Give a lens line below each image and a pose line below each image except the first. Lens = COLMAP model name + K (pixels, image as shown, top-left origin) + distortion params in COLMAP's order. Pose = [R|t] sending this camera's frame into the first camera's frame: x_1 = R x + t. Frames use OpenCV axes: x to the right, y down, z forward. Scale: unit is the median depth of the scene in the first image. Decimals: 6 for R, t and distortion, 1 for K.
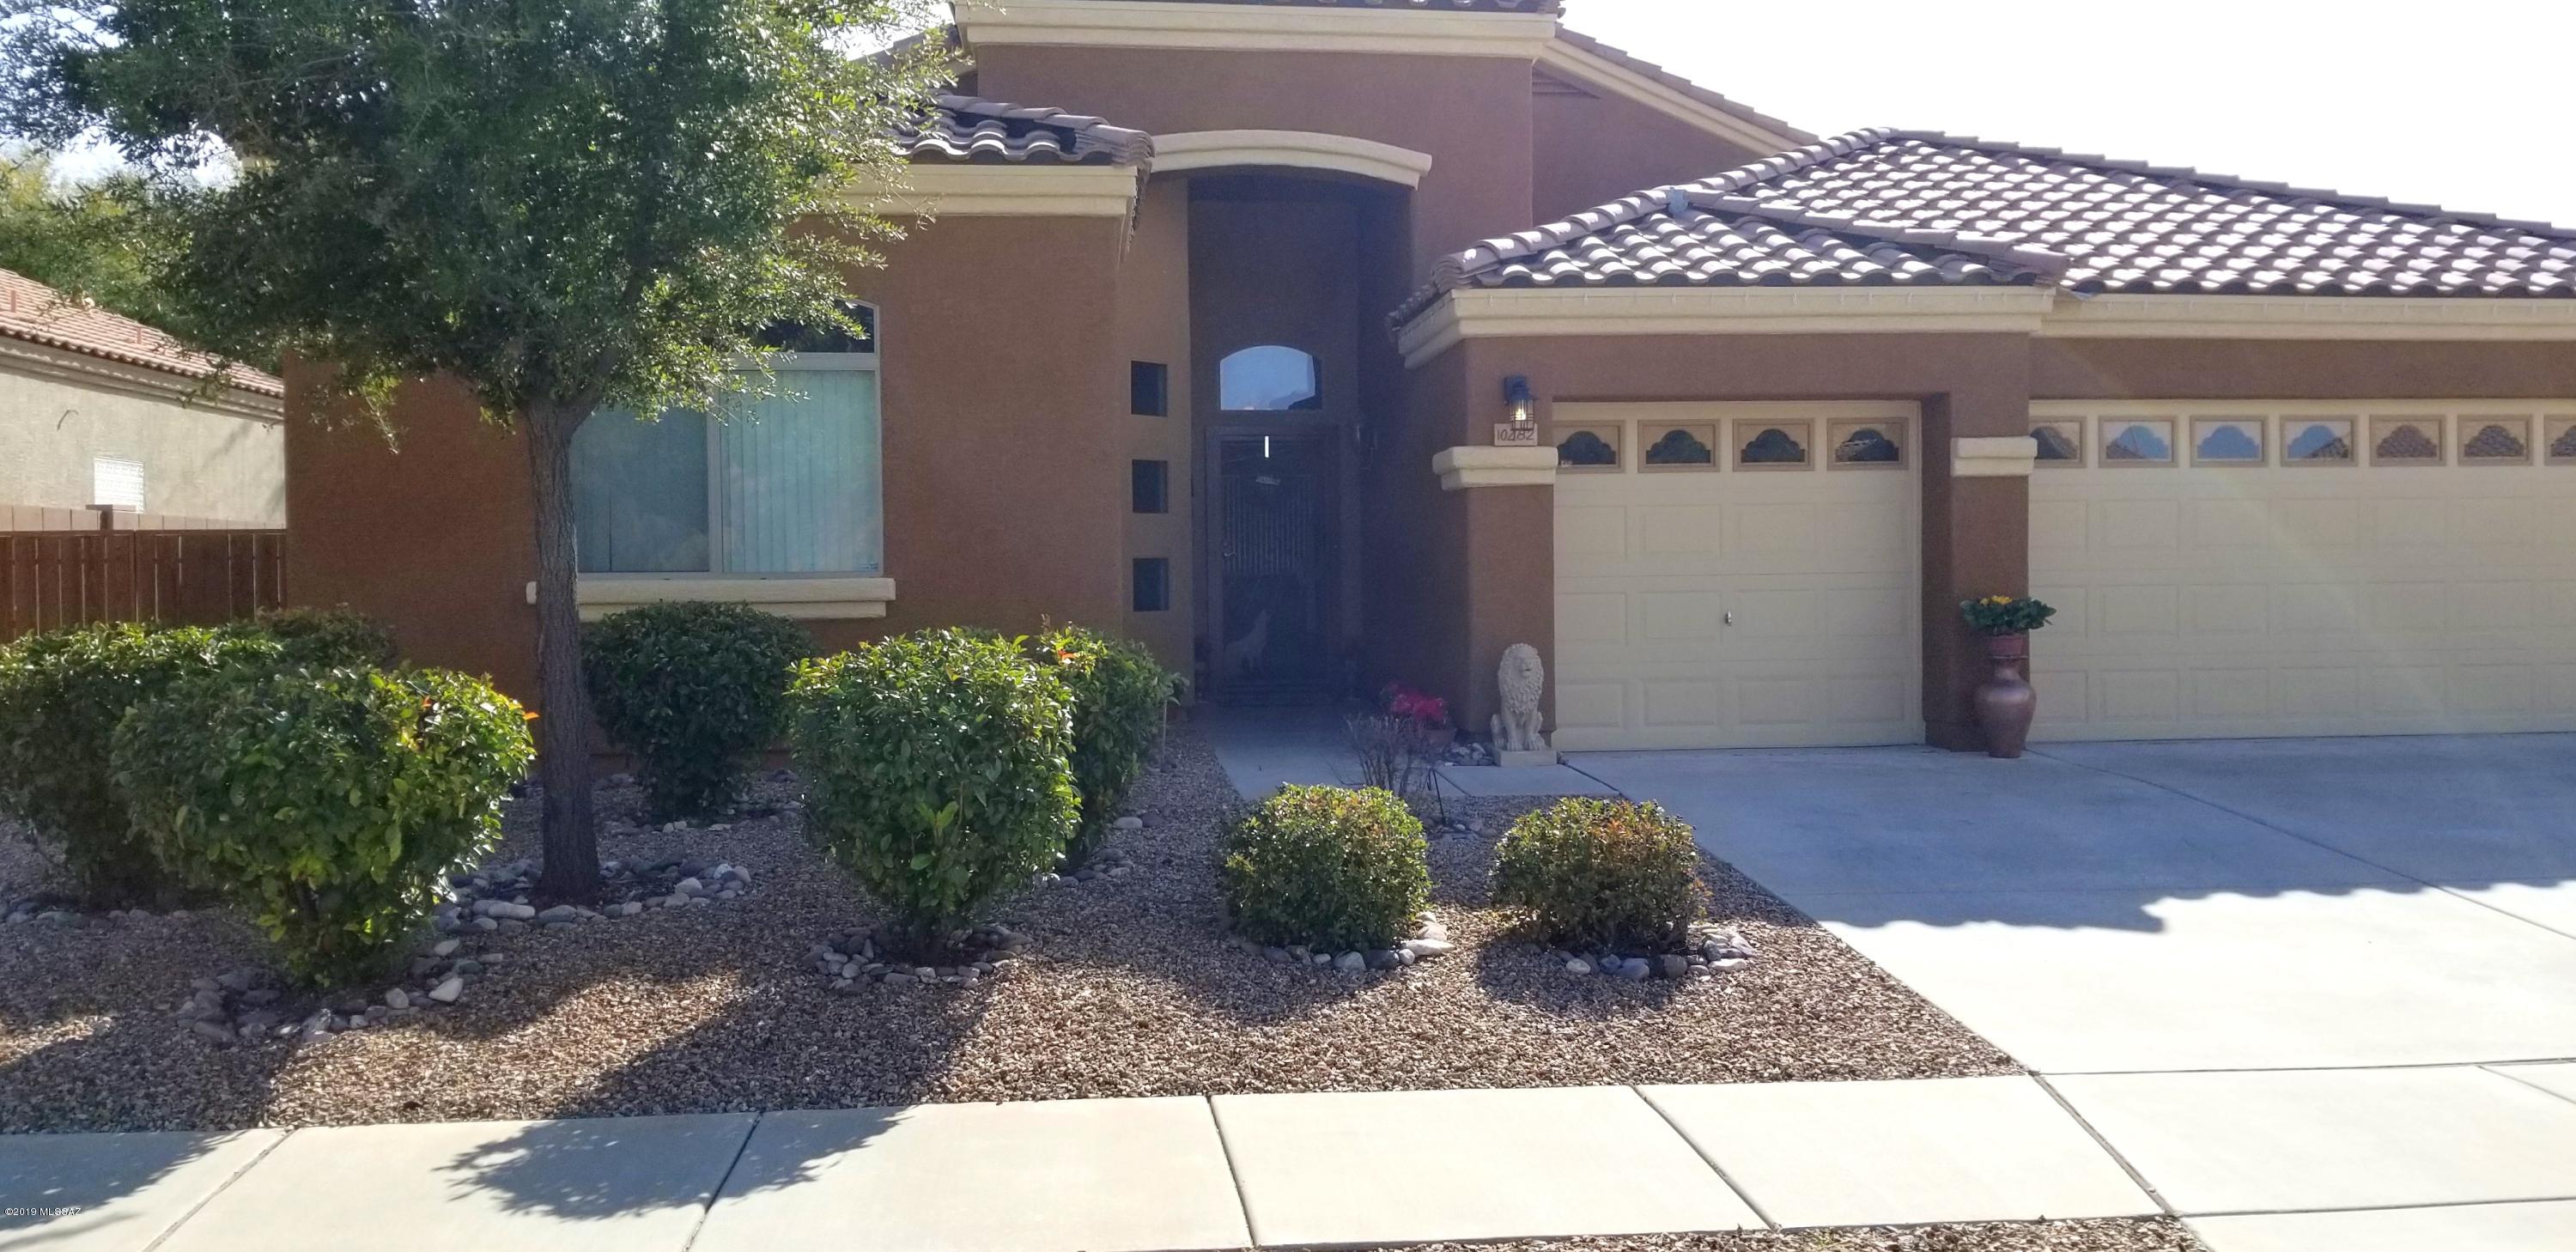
lens RADIAL K [[1989.9, 0, 1288.0], [0, 1989.9, 626.0], [0, 0, 1]] dist [0.113908, -0.169376]
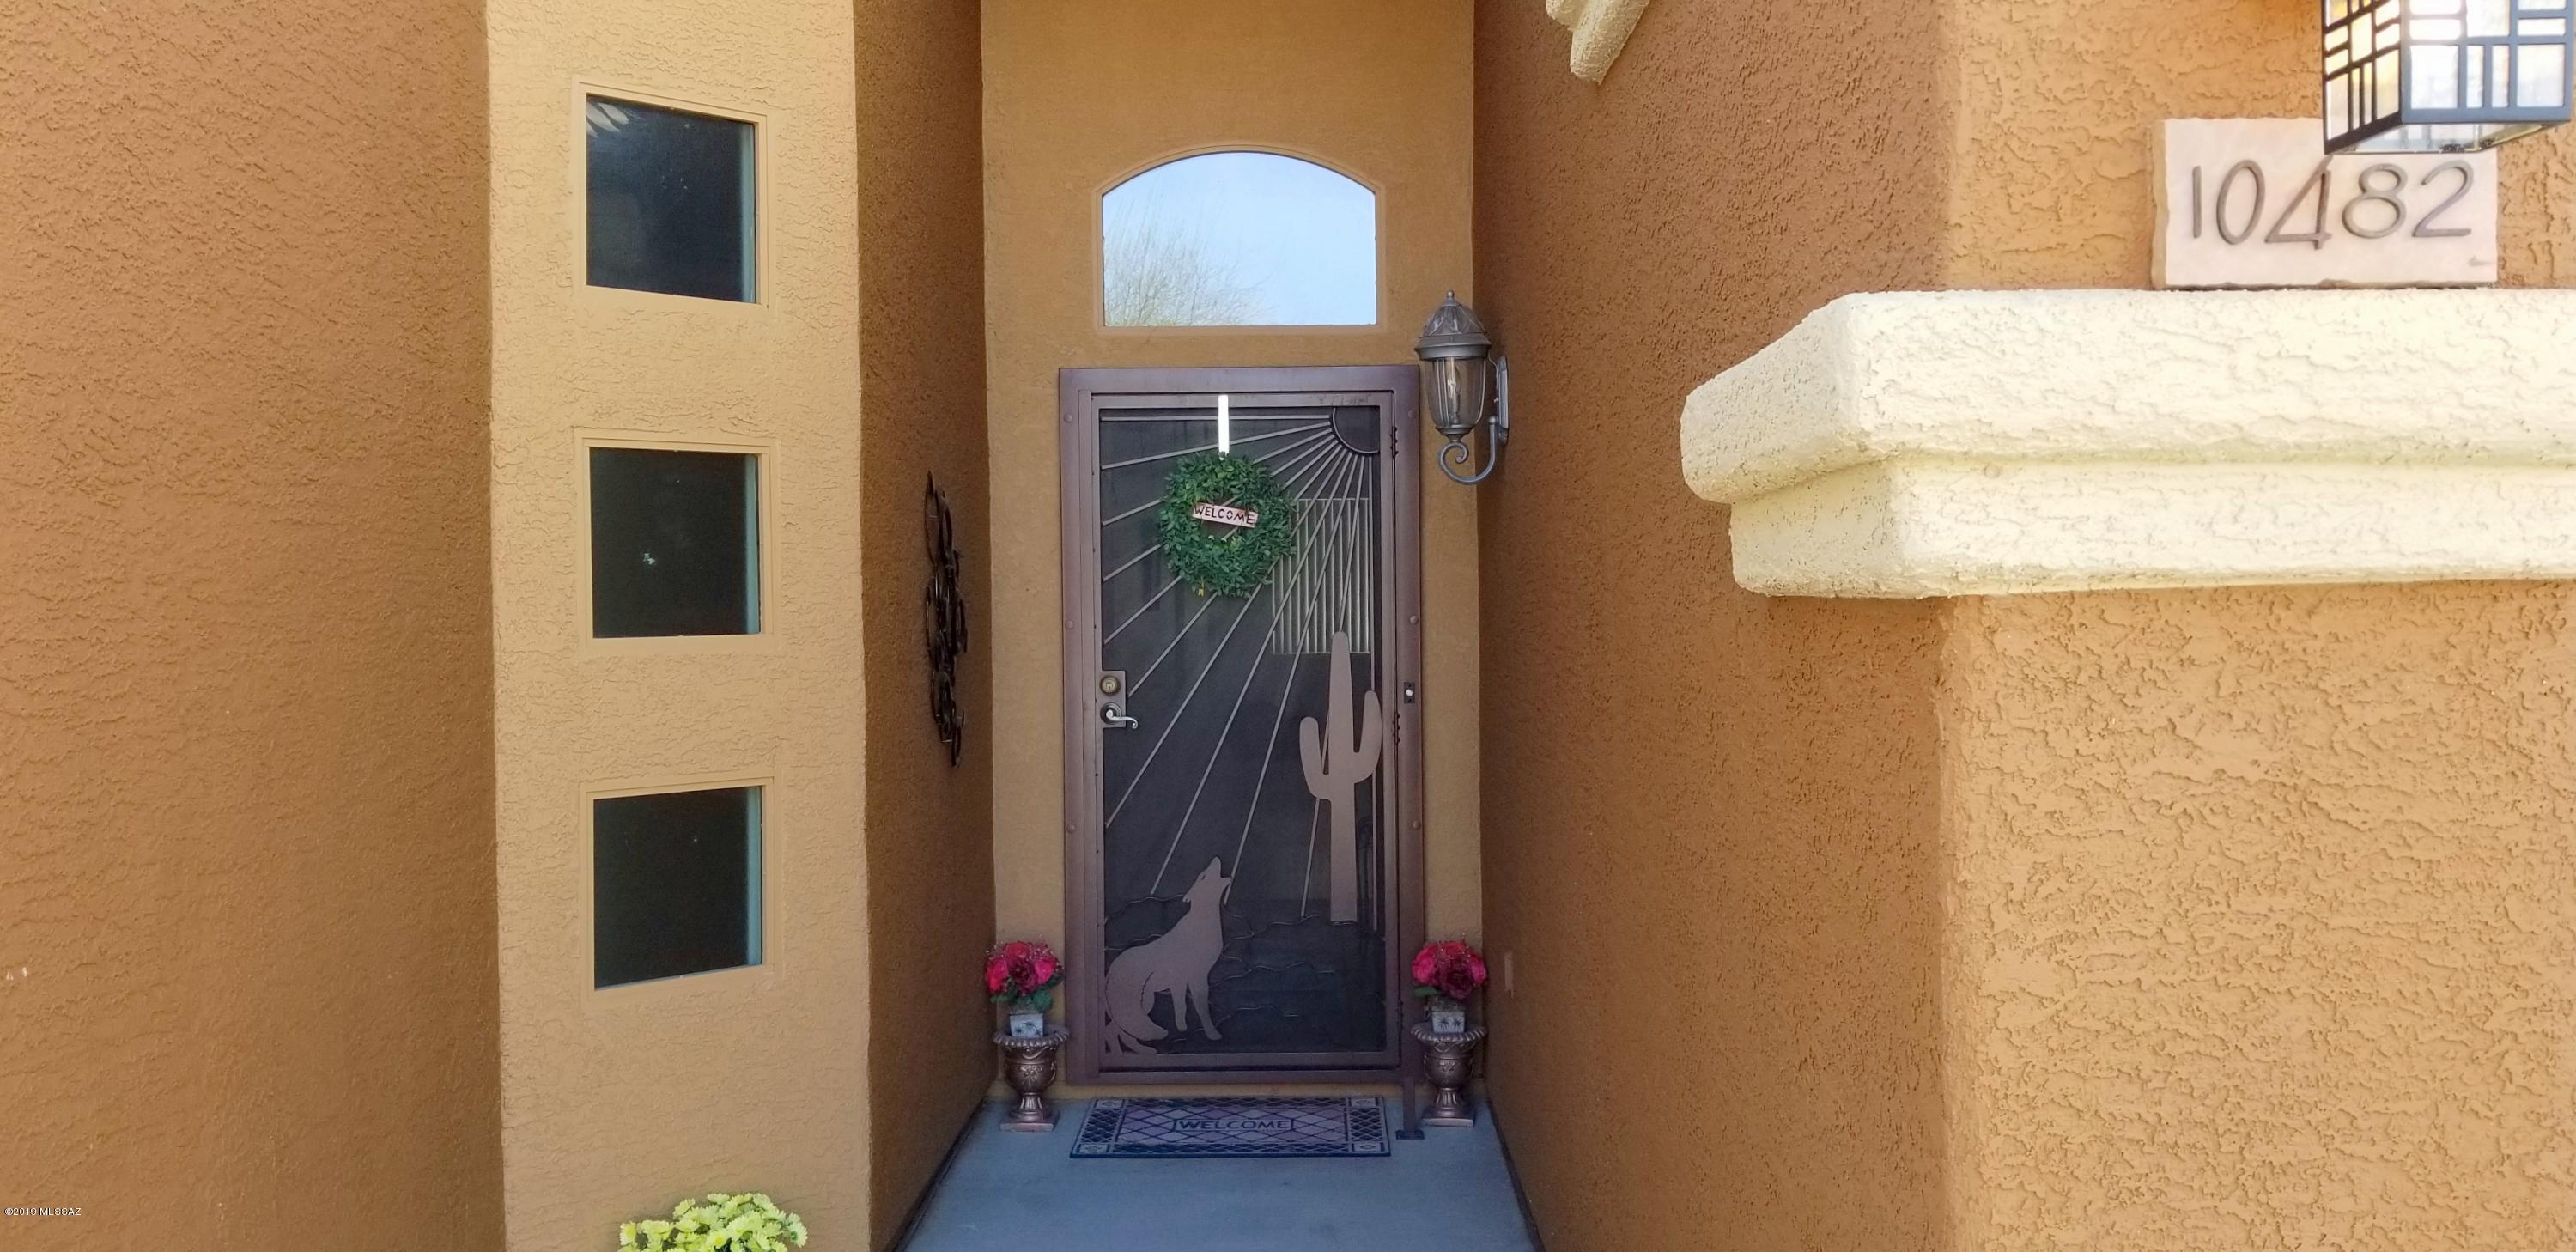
lens RADIAL K [[1989.9, 0, 1288.0], [0, 1989.9, 626.0], [0, 0, 1]] dist [0.113908, -0.169376]
pose [[0.992981, 0.002546, -0.118243, 0.057957], [-0.003778, 0.999941, -0.010188, -0.062292], [0.118210, 0.010563, 0.992932, 0.809016]]
